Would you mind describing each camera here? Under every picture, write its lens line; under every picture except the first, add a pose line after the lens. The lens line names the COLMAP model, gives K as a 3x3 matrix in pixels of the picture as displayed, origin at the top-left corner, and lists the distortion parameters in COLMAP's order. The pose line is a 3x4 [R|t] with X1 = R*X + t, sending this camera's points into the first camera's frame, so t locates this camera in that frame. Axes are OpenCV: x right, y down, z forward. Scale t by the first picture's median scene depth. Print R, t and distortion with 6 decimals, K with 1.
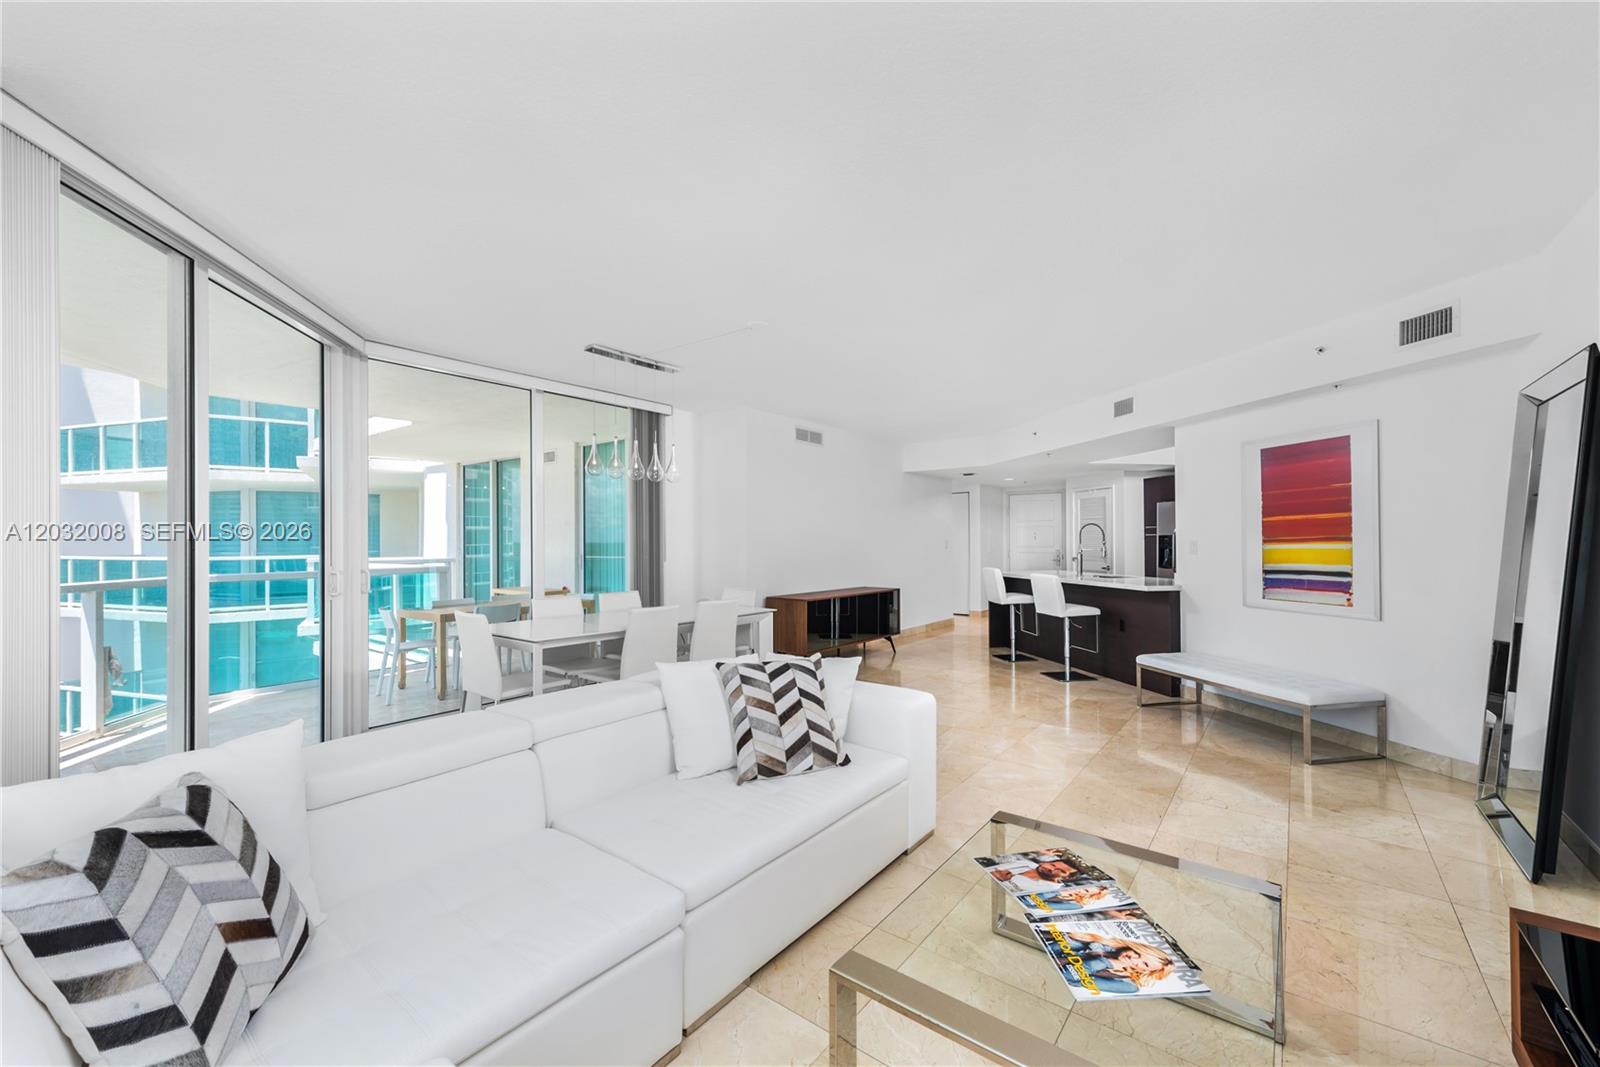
lens RADIAL K [[639.1, 0, 795.6], [0, 639.1, 540.5], [0, 0, 1]] dist [0.013873, -0.001260]
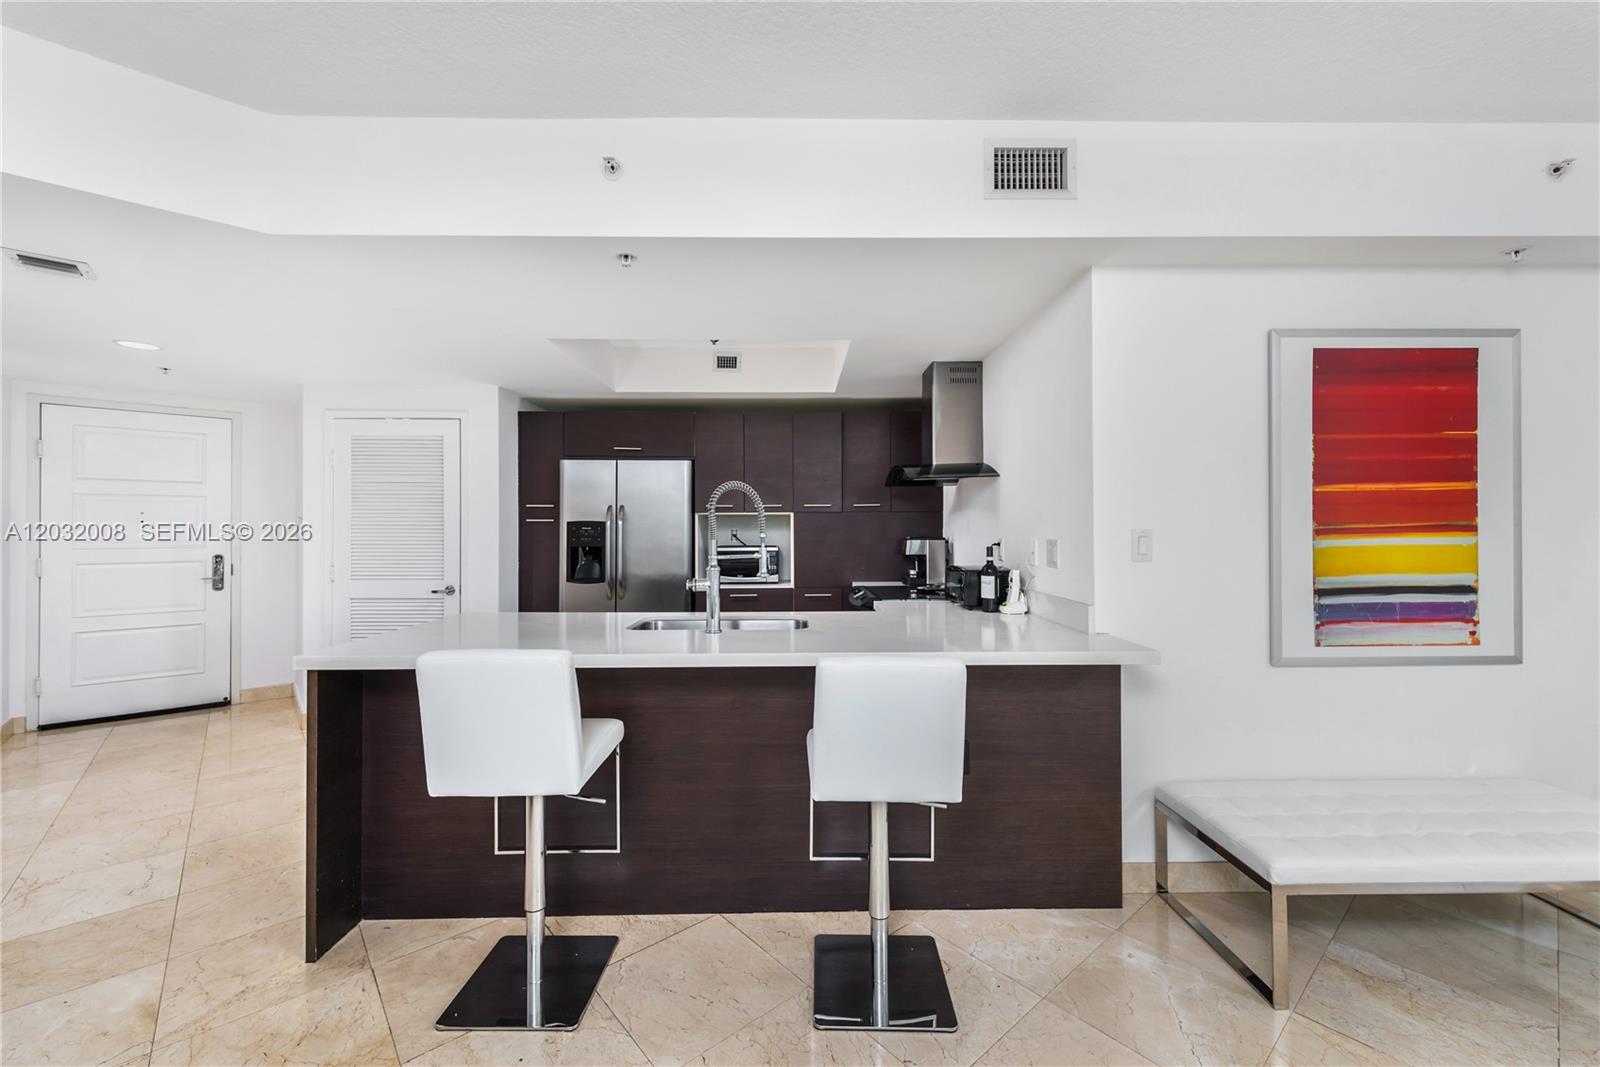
lens RADIAL K [[639.1, 0, 799.1], [0, 639.1, 527.8], [0, 0, 1]] dist [0.013873, -0.001260]
pose [[0.179536, 0.007974, 0.983719, 0.167212], [0.000245, 0.999967, -0.008150, 0.001986], [-0.983751, 0.001704, 0.179529, 1.405113]]
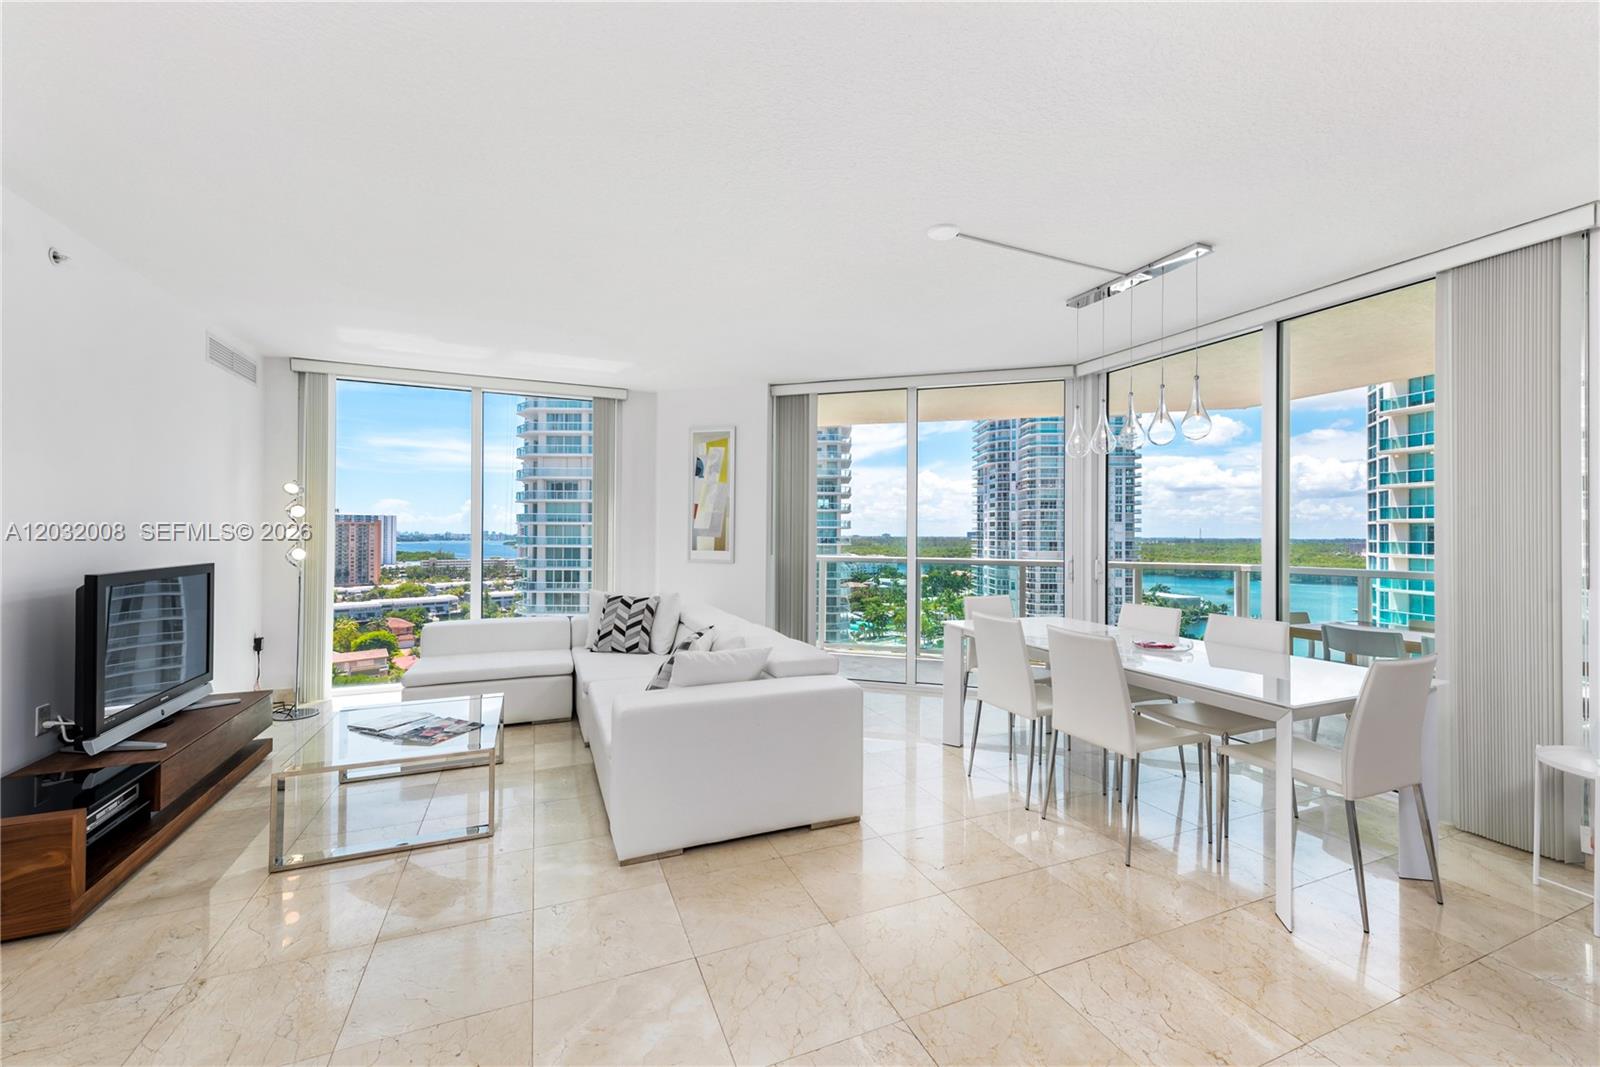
lens RADIAL K [[639.1, 0, 806.4], [0, 639.1, 529.6], [0, 0, 1]] dist [0.013873, -0.001260]
pose [[-0.479444, -0.002786, -0.877568, 0.577334], [-0.001856, 0.999996, -0.002161, -0.003892], [0.877571, 0.000593, -0.479447, 1.091251]]
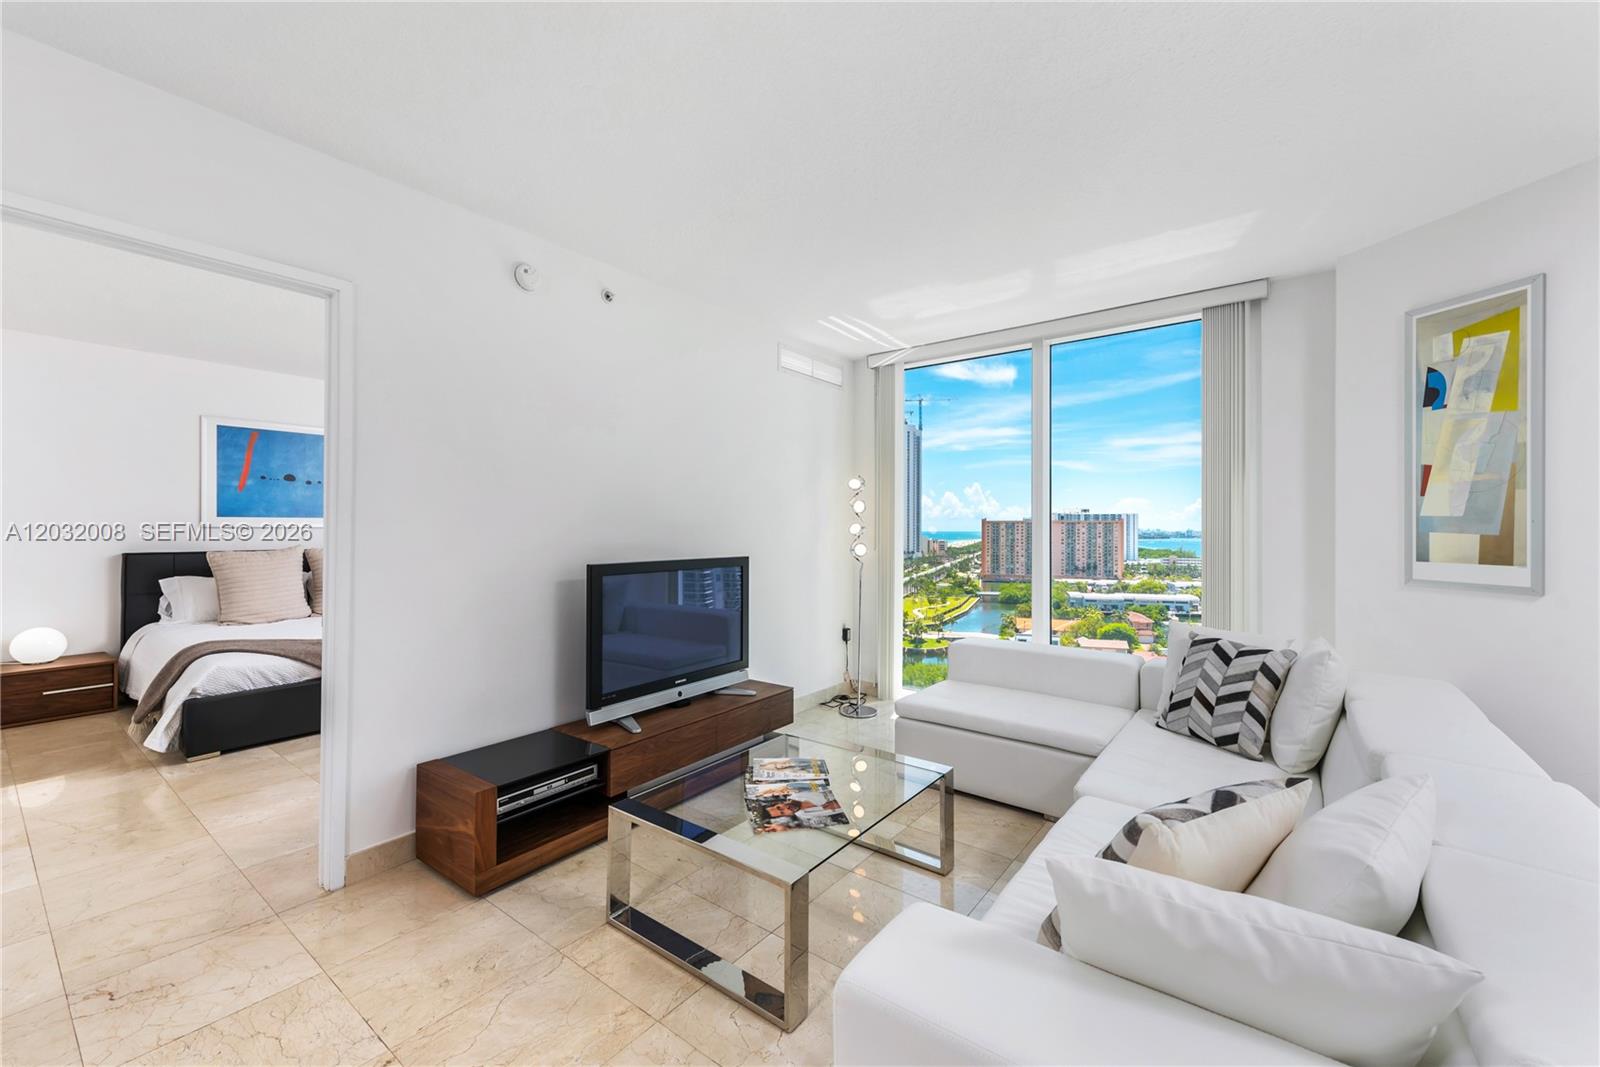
lens RADIAL K [[639.1, 0, 803.3], [0, 639.1, 522.9], [0, 0, 1]] dist [0.013873, -0.001260]
pose [[-0.999912, 0.002713, -0.012960, 0.157399], [0.002840, 0.999948, -0.009791, 0.002267], [0.012933, -0.009827, -0.999868, 0.891729]]
